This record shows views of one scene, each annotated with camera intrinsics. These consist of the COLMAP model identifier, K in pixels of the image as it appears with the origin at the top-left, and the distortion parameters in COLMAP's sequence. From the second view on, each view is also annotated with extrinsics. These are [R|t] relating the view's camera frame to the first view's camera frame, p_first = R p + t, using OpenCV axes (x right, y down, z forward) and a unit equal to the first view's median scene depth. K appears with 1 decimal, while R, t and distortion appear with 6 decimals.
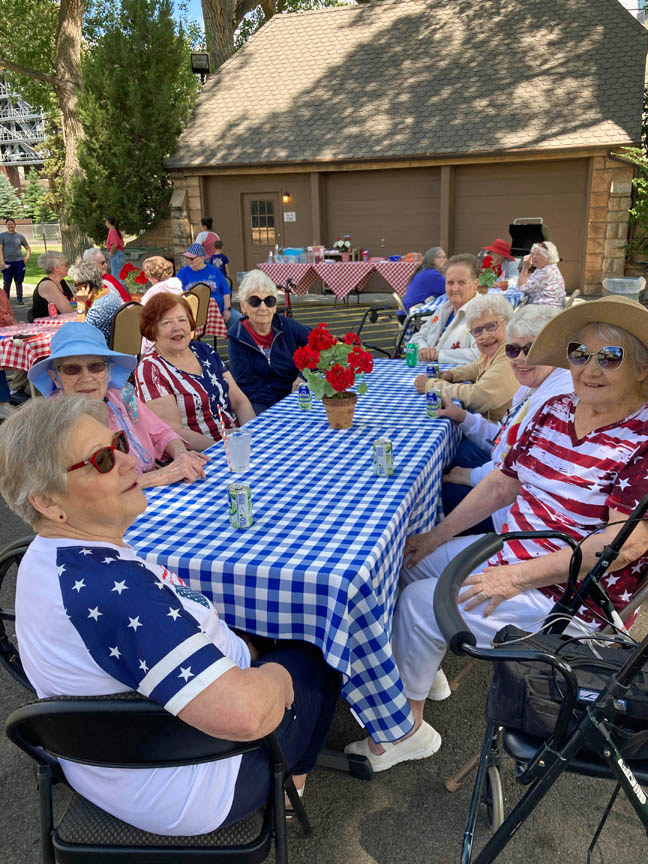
lens RADIAL K [[688.1, 0, 324.0], [0, 688.1, 432.0], [0, 0, 1]] dist [0.031603, 0.002031]
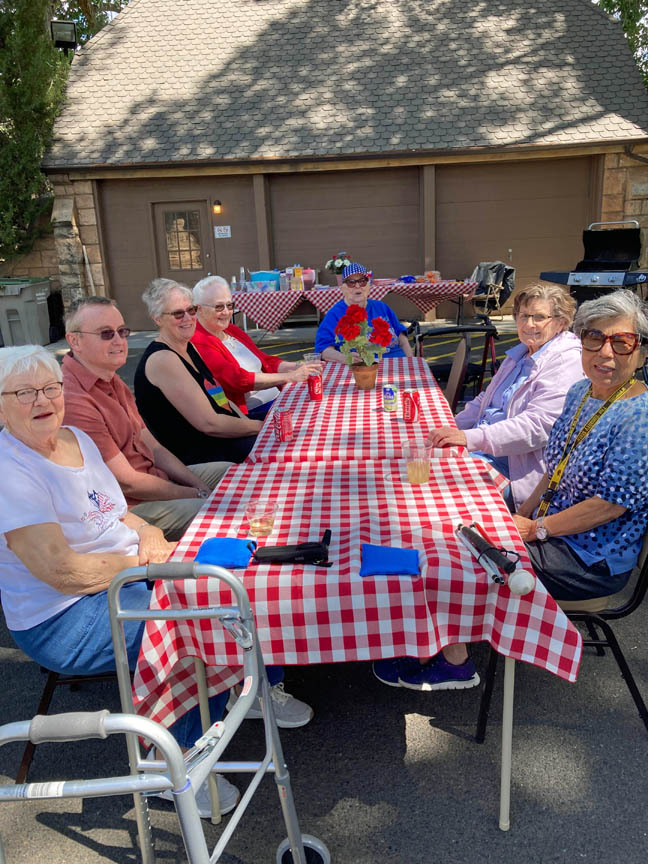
lens RADIAL K [[688.1, 0, 324.0], [0, 688.1, 432.0], [0, 0, 1]] dist [0.031603, 0.002031]
pose [[0.947492, -0.107802, 0.301059, -0.210342], [0.116618, 0.993111, -0.011410, -0.069987], [-0.297755, 0.045920, 0.953537, 0.249322]]
